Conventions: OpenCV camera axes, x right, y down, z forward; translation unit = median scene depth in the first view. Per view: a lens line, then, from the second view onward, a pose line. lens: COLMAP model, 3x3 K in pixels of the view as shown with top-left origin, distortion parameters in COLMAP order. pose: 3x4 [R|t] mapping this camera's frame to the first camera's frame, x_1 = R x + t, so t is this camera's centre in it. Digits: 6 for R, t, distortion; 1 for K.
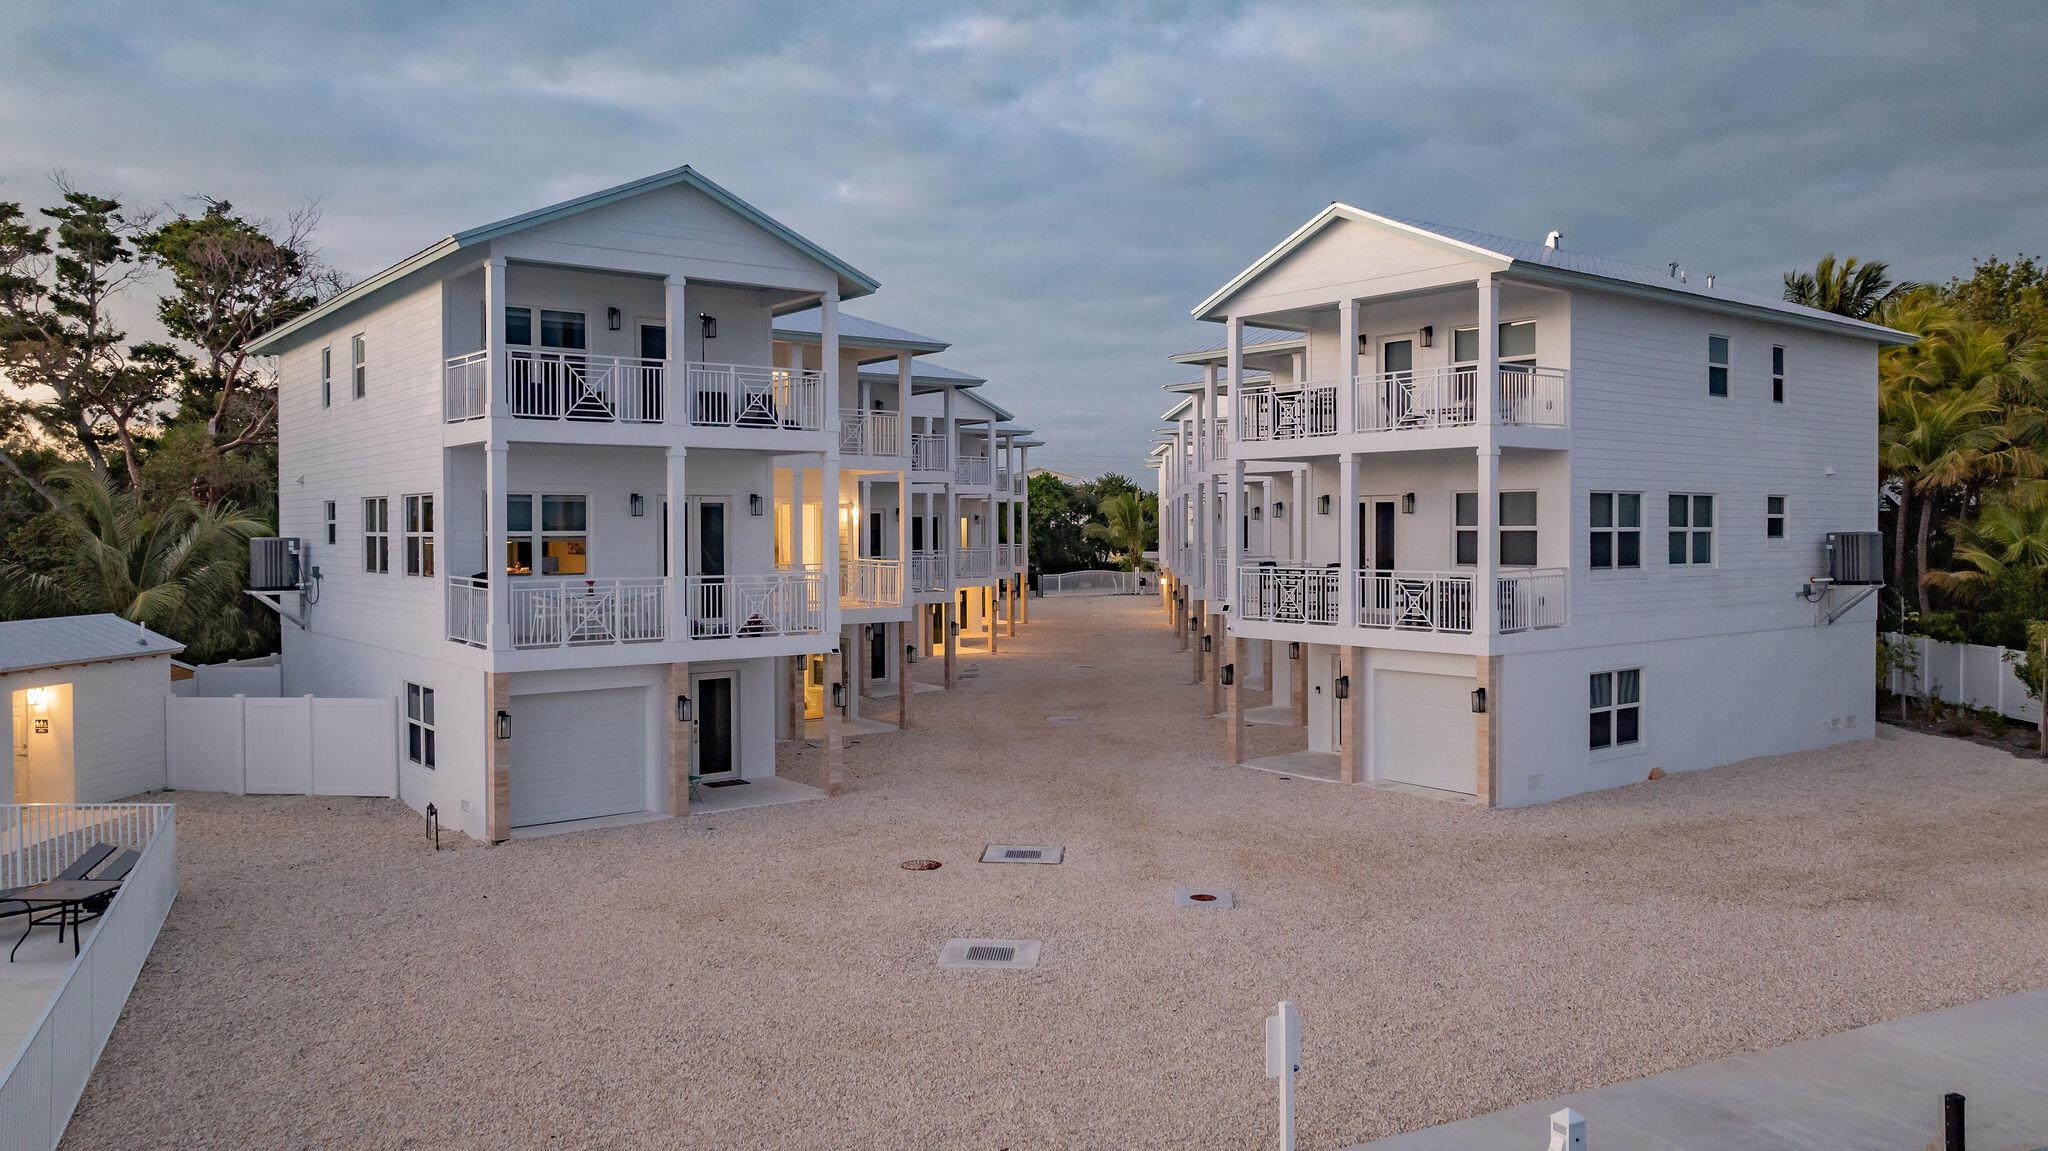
lens RADIAL K [[1490.6, 0, 1024.0], [0, 1490.6, 561.6], [0, 0, 1]] dist [-0.038036, 0.050553]
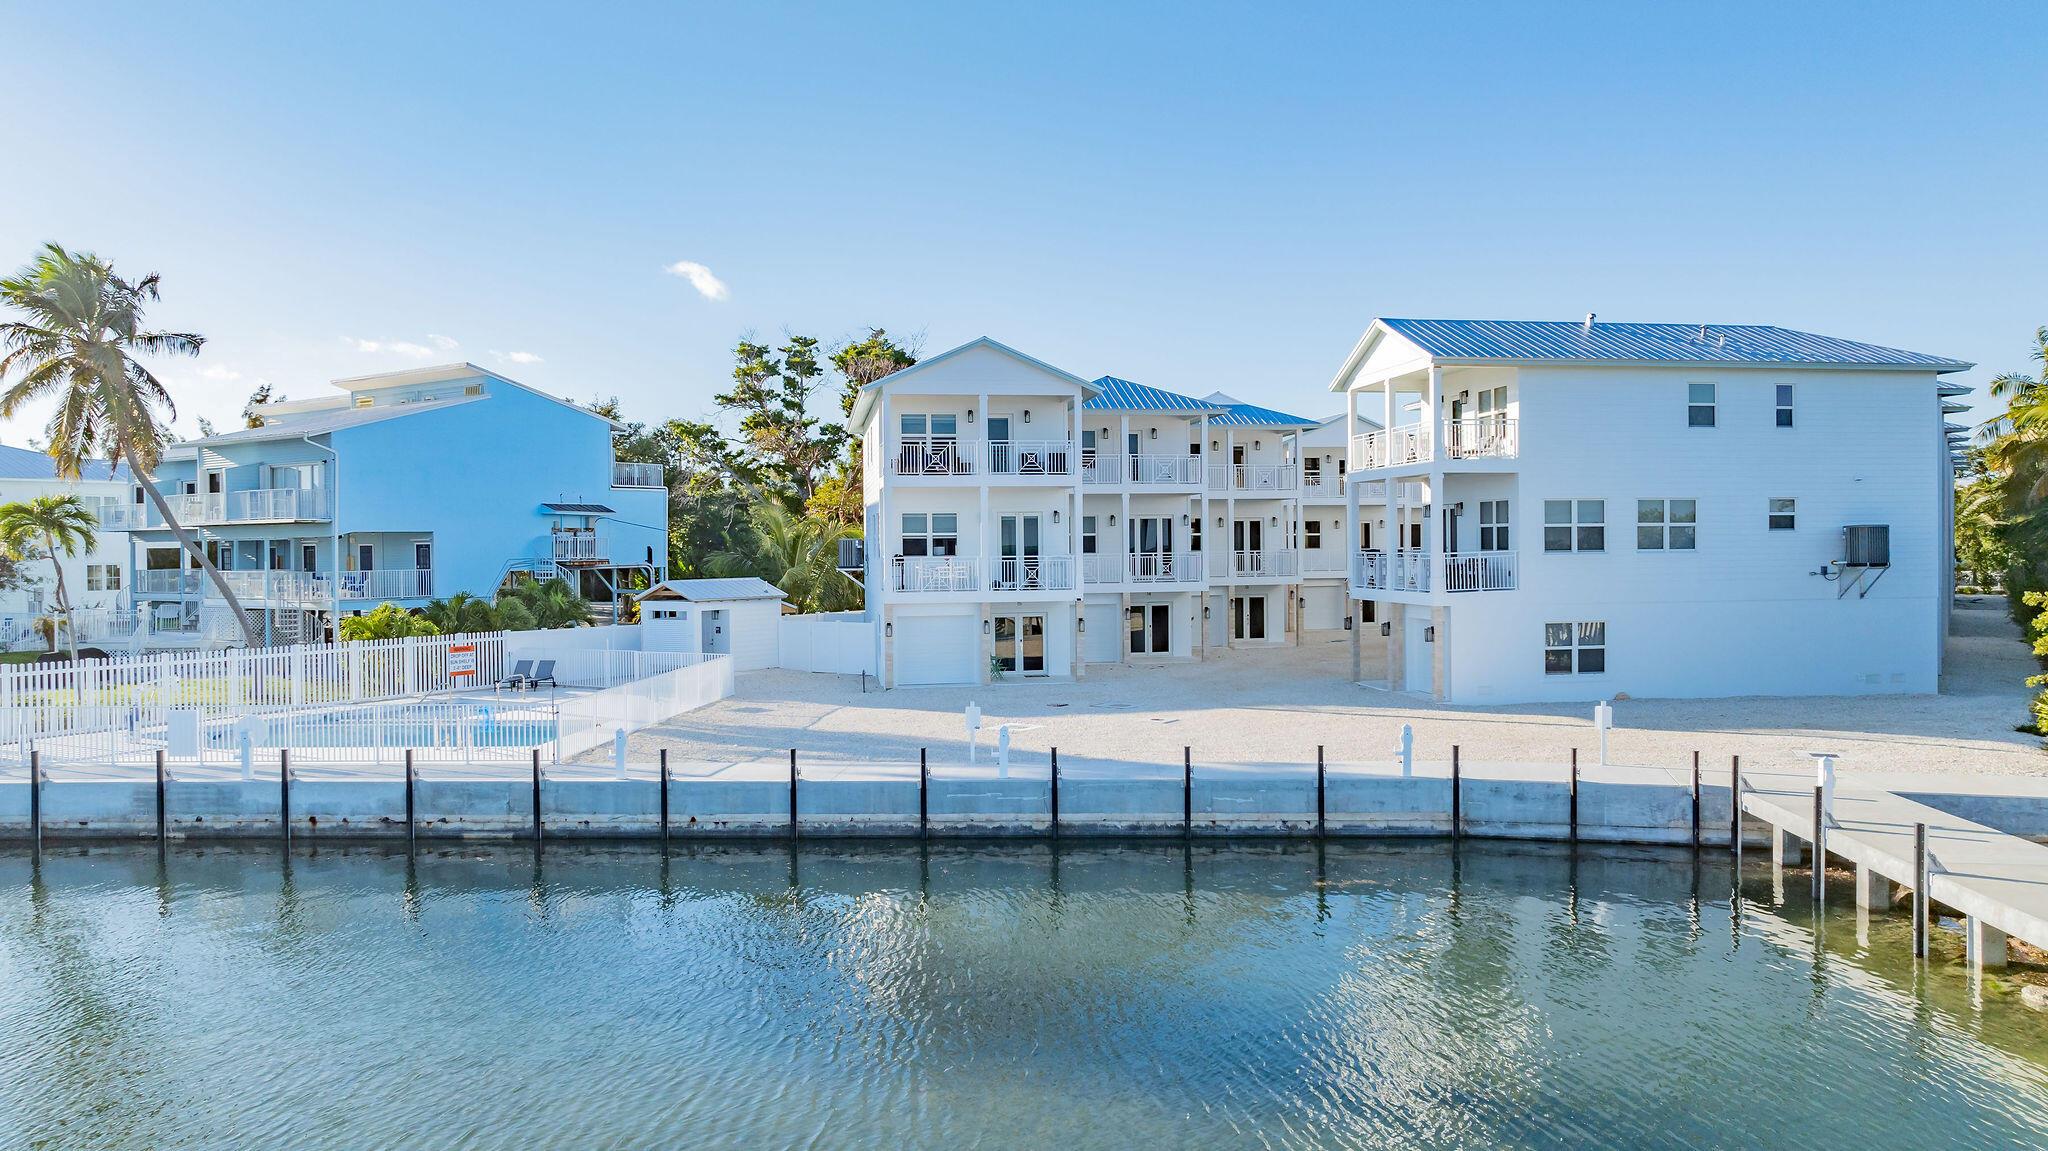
lens RADIAL K [[1472.0, 0, 1046.2], [0, 1472.0, 567.0], [0, 0, 1]] dist [-0.011156, -0.001372]
pose [[0.879611, 0.001655, -0.475690, 0.615268], [-0.003552, 0.999989, -0.003090, 0.024968], [0.475680, 0.004408, 0.879607, -0.502681]]
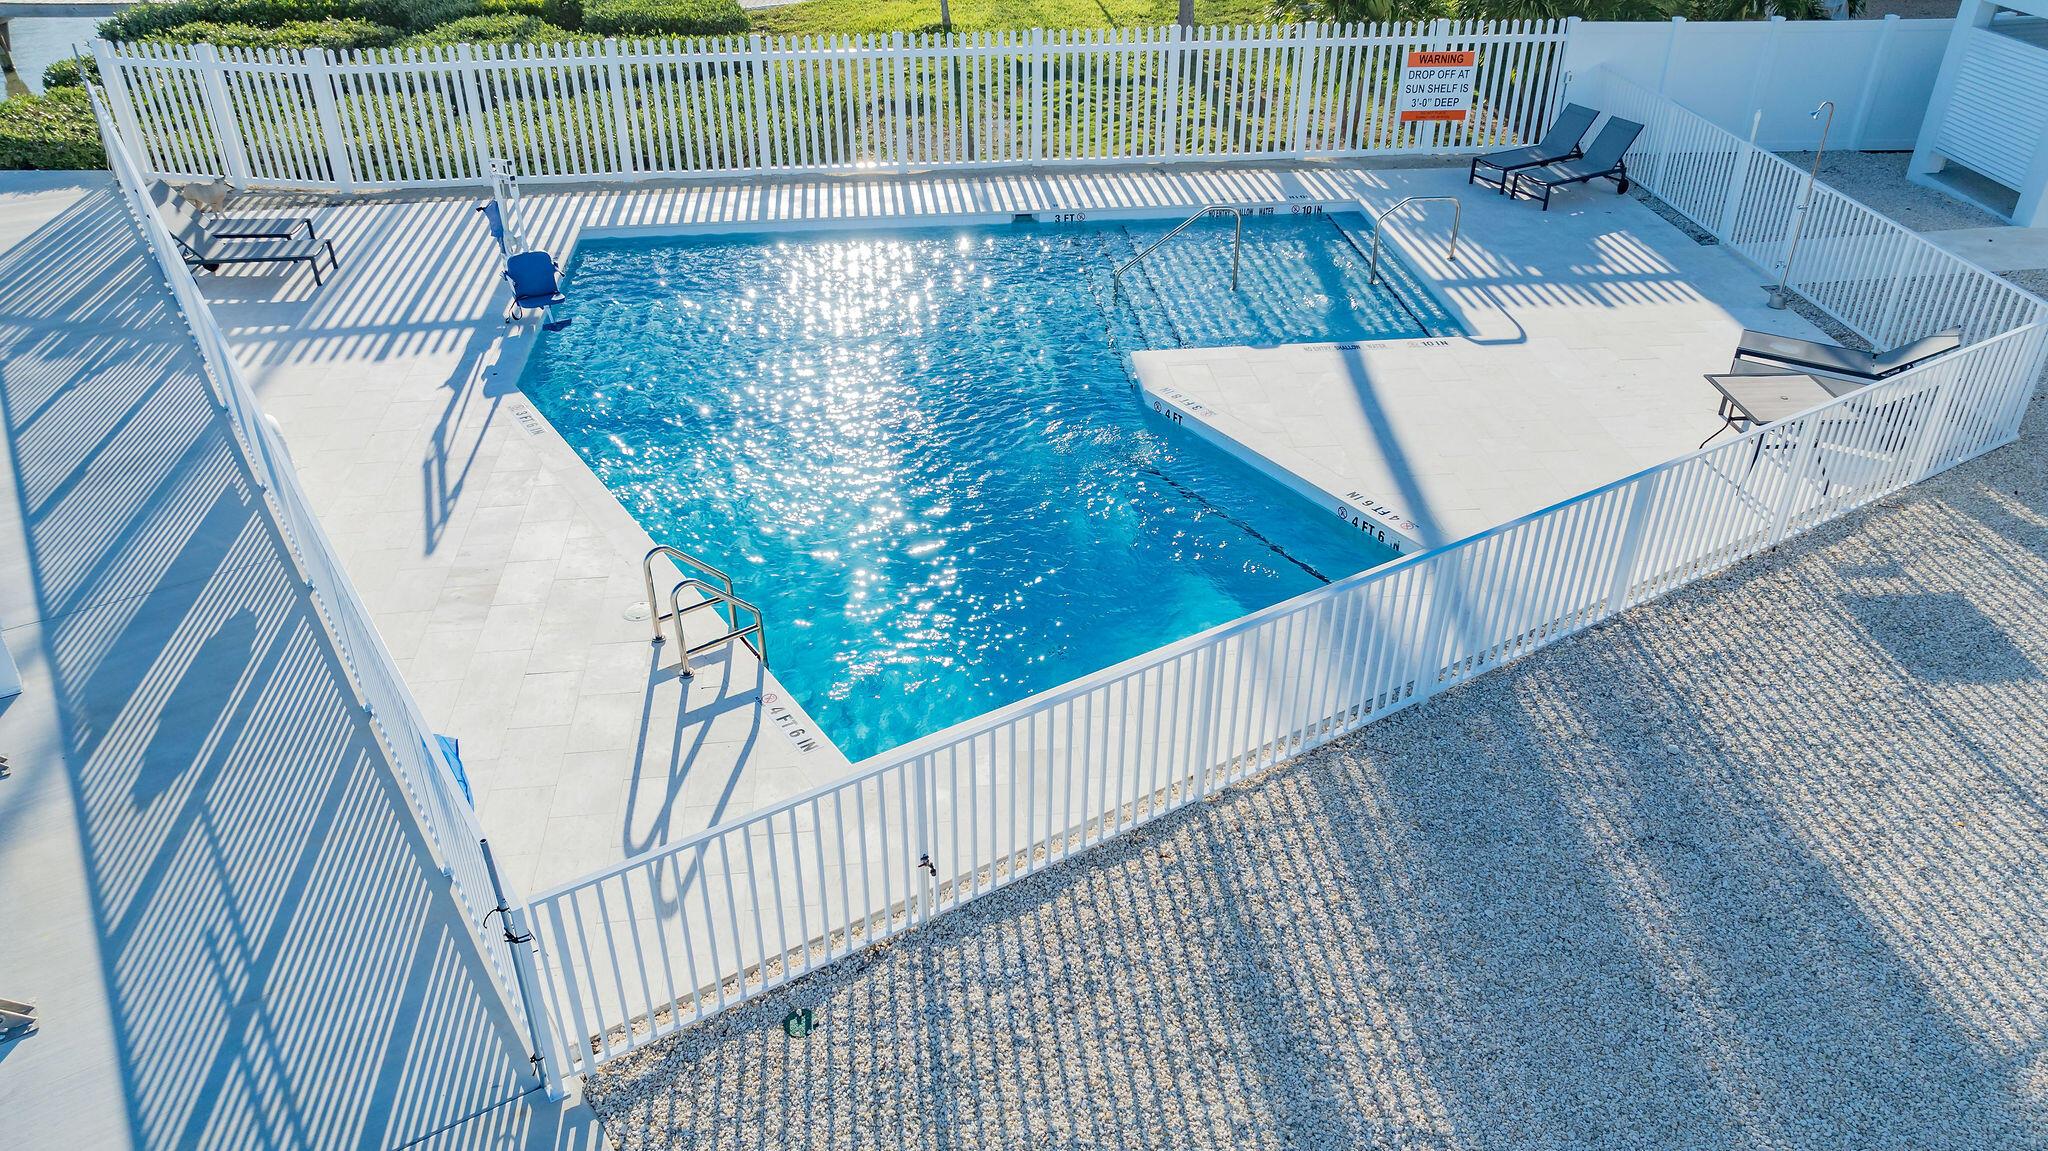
lens RADIAL K [[1437.1, 0, 1024.0], [0, 1437.1, 575.5], [0, 0, 1]] dist [-0.041261, 0.052411]
pose [[0.118340, 0.537043, -0.835213, -0.037828], [-0.020855, 0.842282, 0.538633, -0.042889], [0.992754, -0.046324, 0.110876, 0.327115]]
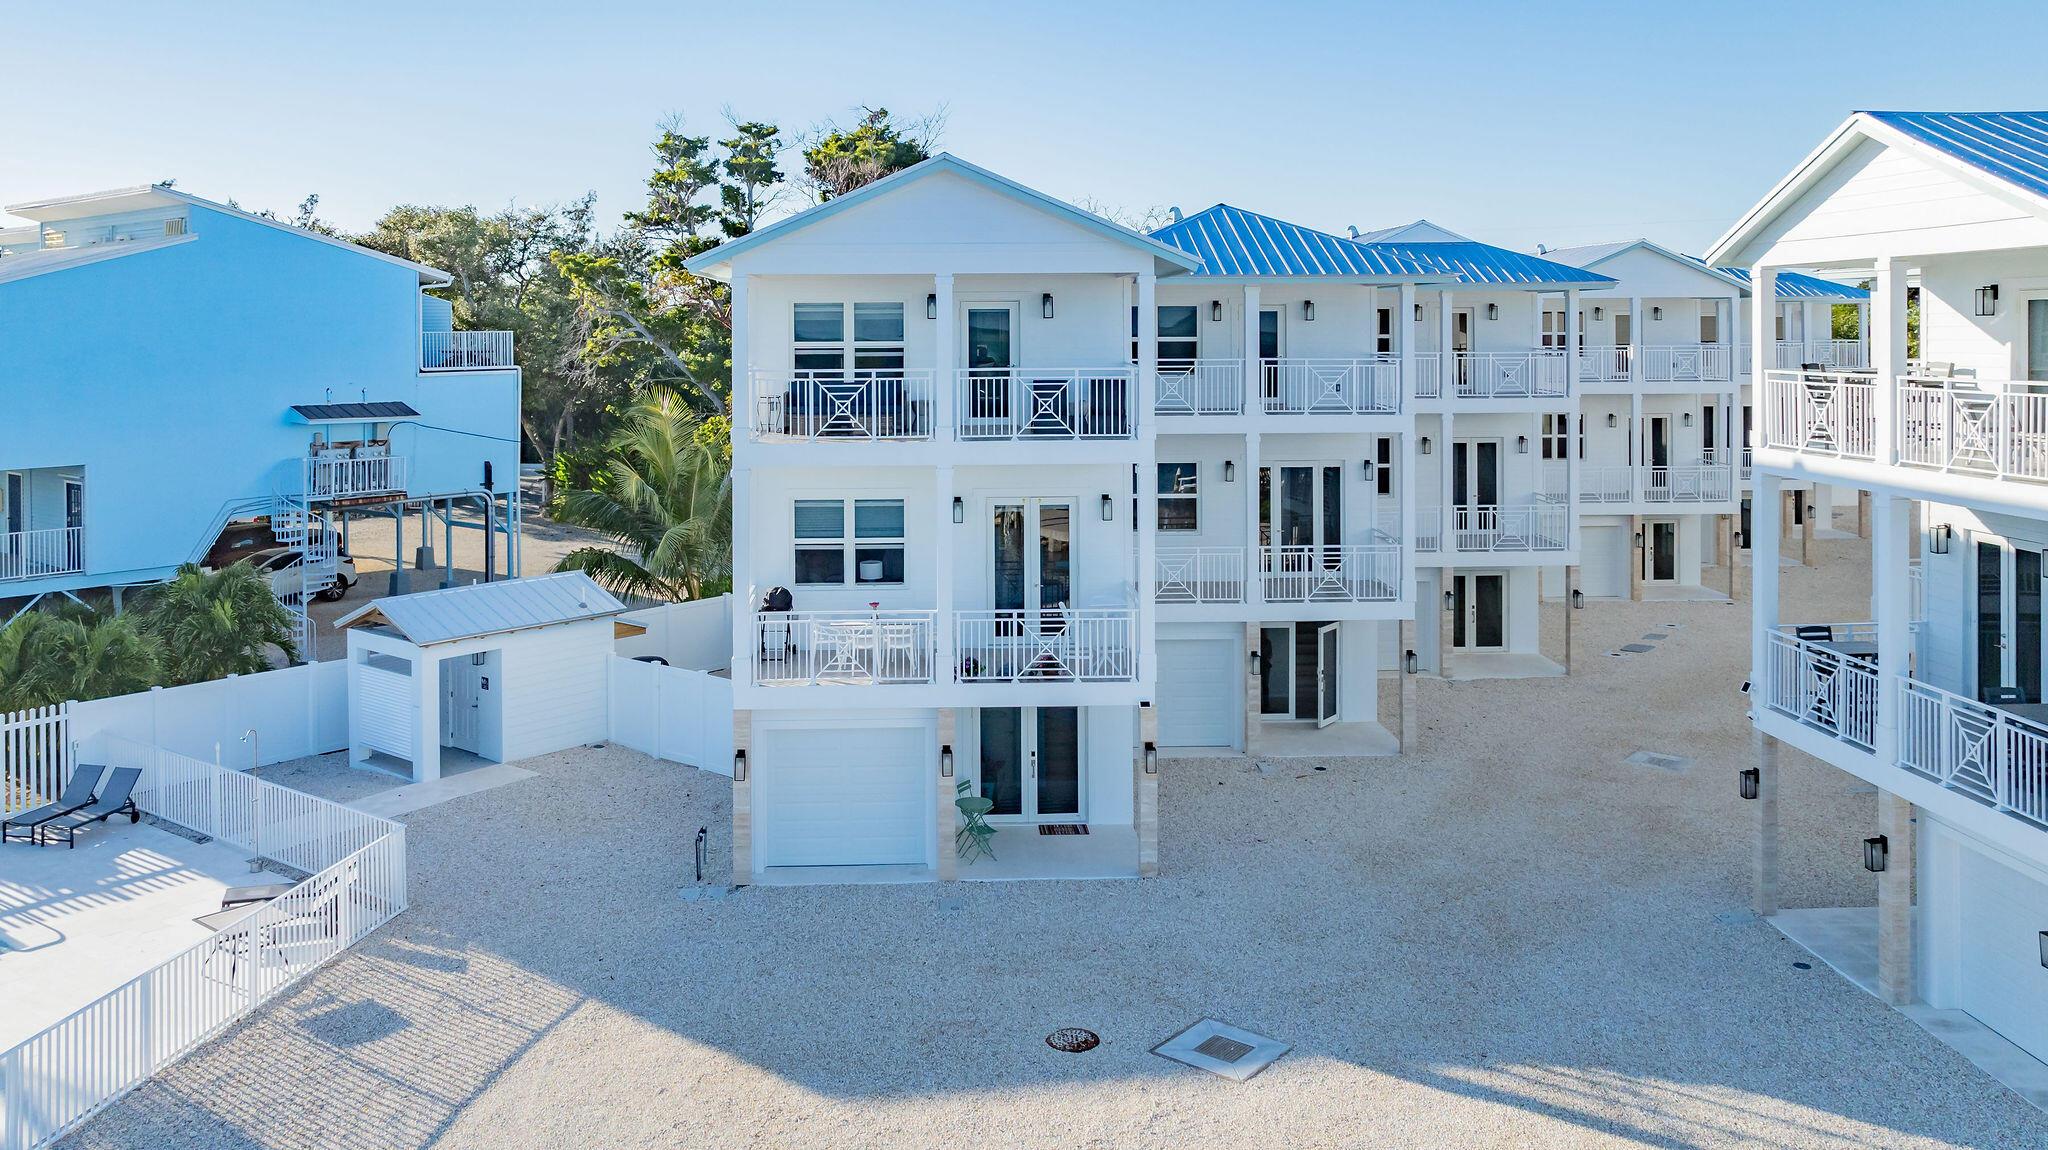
lens RADIAL K [[1614.8, 0, 964.4], [0, 1614.8, 395.4], [0, 0, 1]] dist [-0.004633, -0.007632]
pose [[0.810396, 0.024247, -0.585381, 0.288609], [-0.012220, 0.999625, 0.024488, -0.122097], [0.585756, -0.012691, 0.810388, 0.203571]]
